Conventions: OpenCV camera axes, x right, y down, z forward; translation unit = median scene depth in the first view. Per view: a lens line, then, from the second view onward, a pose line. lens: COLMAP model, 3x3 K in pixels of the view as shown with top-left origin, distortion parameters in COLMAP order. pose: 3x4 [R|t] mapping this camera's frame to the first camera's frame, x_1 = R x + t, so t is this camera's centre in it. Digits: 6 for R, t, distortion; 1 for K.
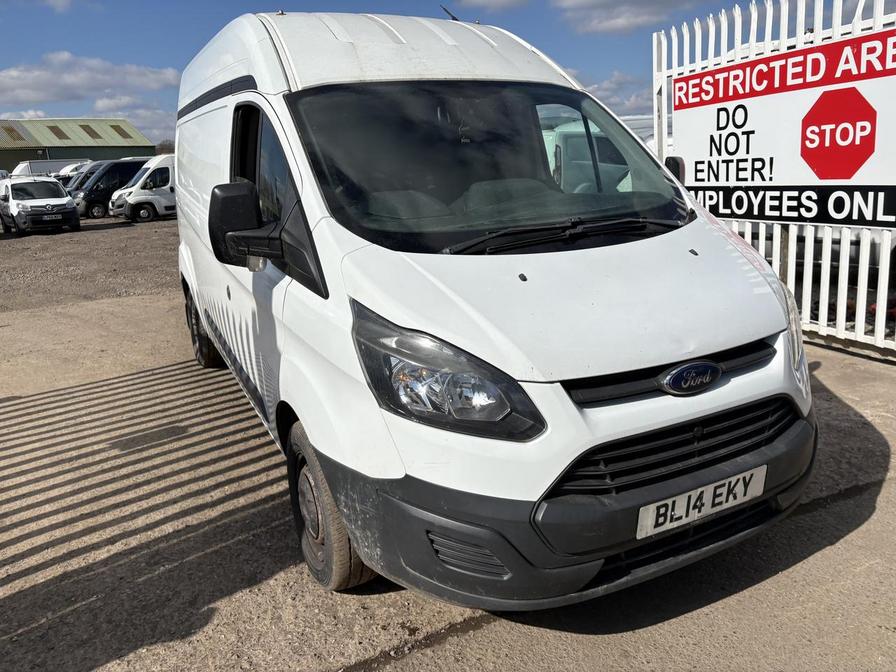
lens RADIAL K [[680.8, 0, 452.6], [0, 680.8, 343.3], [0, 0, 1]] dist [0.047300, -0.046701]
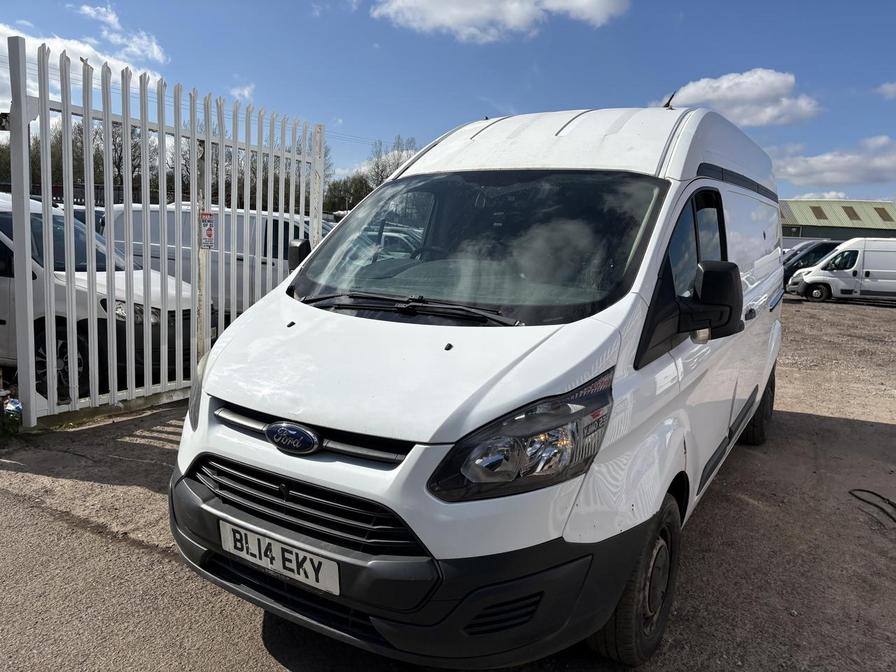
lens RADIAL K [[680.8, 0, 461.4], [0, 680.8, 344.7], [0, 0, 1]] dist [0.047300, -0.046701]
pose [[0.517889, 0.206034, -0.830265, 1.255673], [-0.293961, 0.954321, 0.053457, -0.211278], [0.803354, 0.216381, 0.554799, 0.538436]]
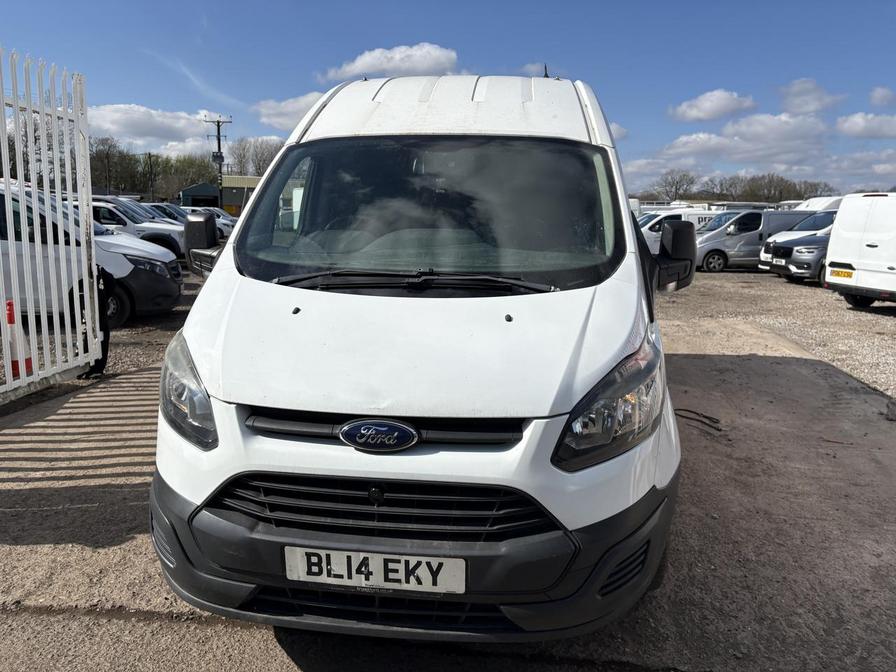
lens RADIAL K [[680.8, 0, 455.0], [0, 680.8, 332.6], [0, 0, 1]] dist [0.047300, -0.046701]
pose [[0.830181, 0.159838, -0.534089, 0.859780], [-0.204209, 0.978619, -0.024548, -0.084376], [0.518747, 0.129445, 0.845072, 0.207121]]
